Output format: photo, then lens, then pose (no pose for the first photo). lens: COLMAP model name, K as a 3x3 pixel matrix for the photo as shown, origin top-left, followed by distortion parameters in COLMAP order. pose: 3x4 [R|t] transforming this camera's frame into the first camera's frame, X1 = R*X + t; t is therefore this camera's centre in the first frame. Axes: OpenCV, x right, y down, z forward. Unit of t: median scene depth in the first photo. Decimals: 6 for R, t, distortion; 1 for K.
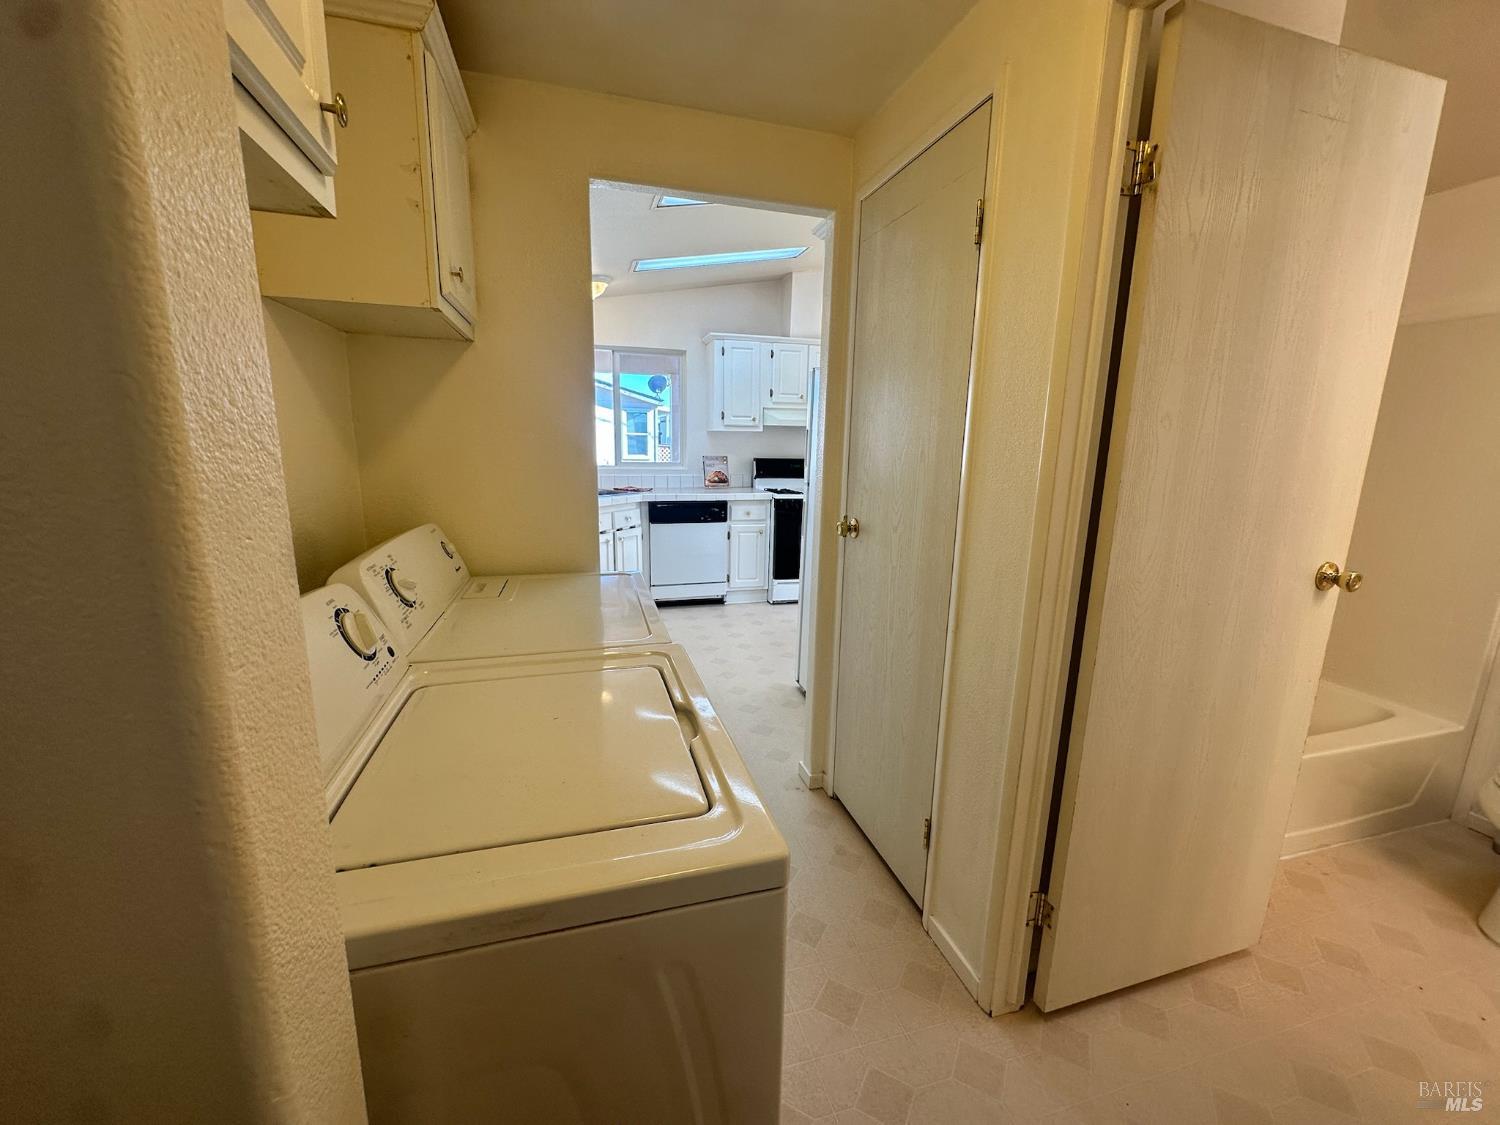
lens RADIAL K [[604.6, 0, 746.3], [0, 604.6, 565.9], [0, 0, 1]] dist [-0.004207, -0.000335]
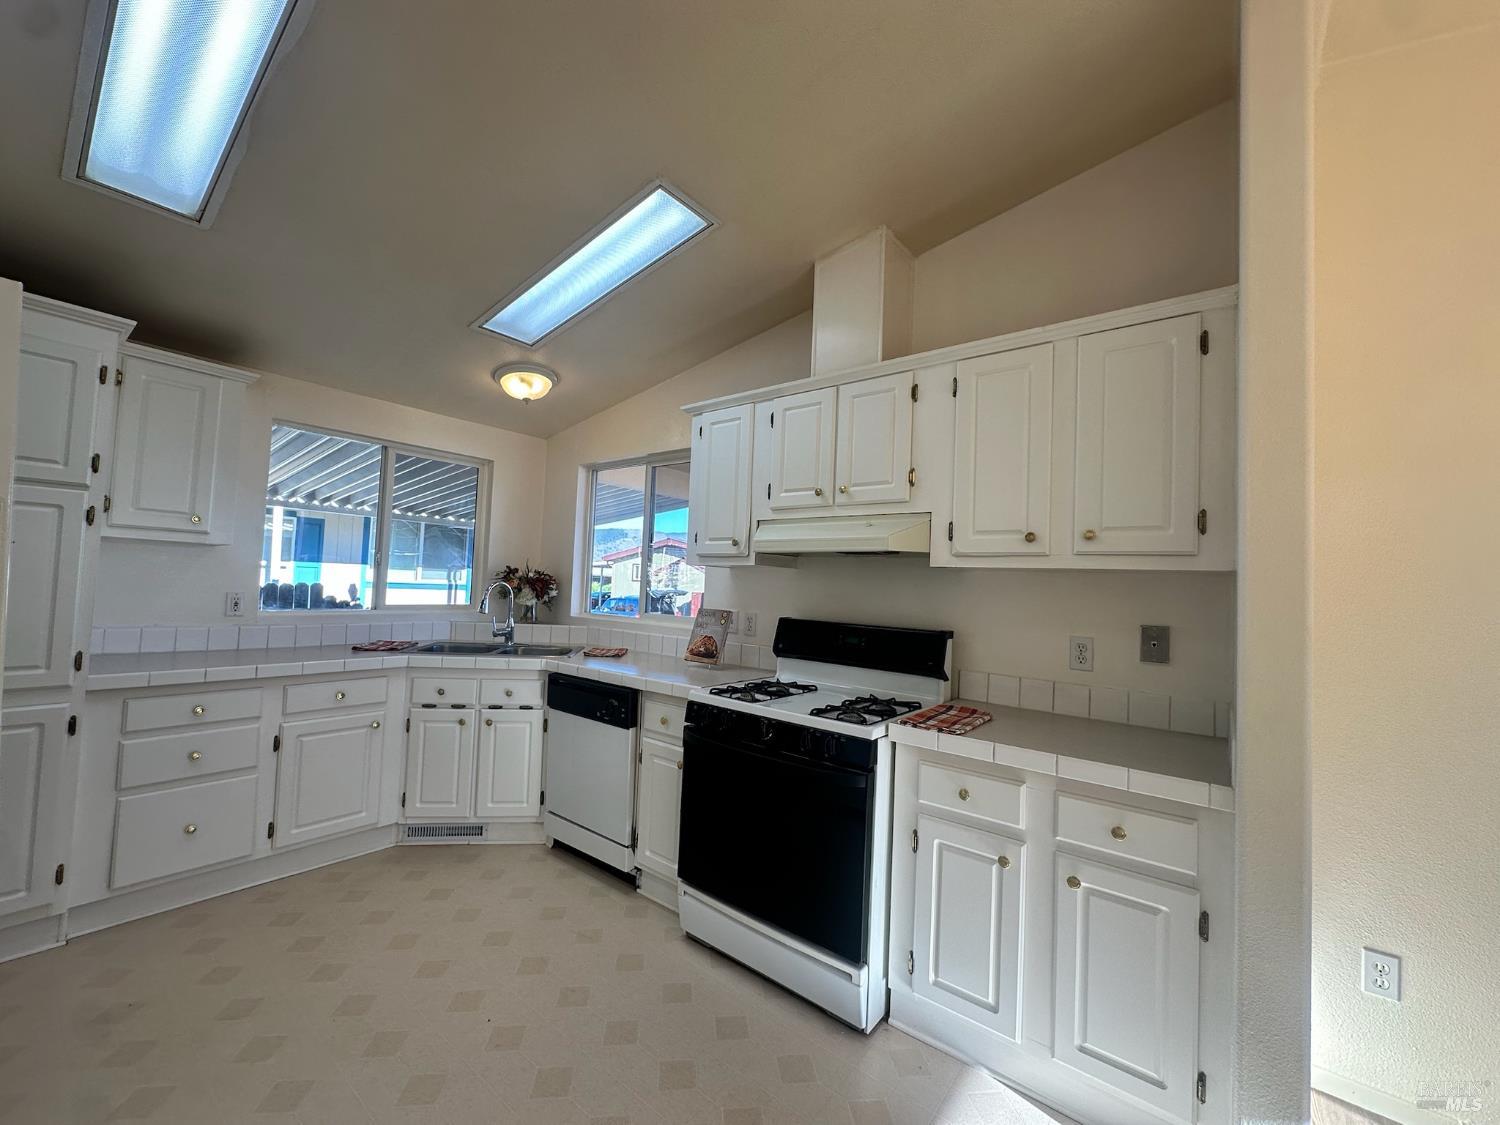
lens RADIAL K [[604.6, 0, 748.2], [0, 604.6, 558.3], [0, 0, 1]] dist [-0.004207, -0.000335]
pose [[0.581303, -0.026605, -0.813252, 0.458462], [-0.189607, 0.967523, -0.167180, -0.147454], [0.791288, 0.251381, 0.557379, 0.738546]]
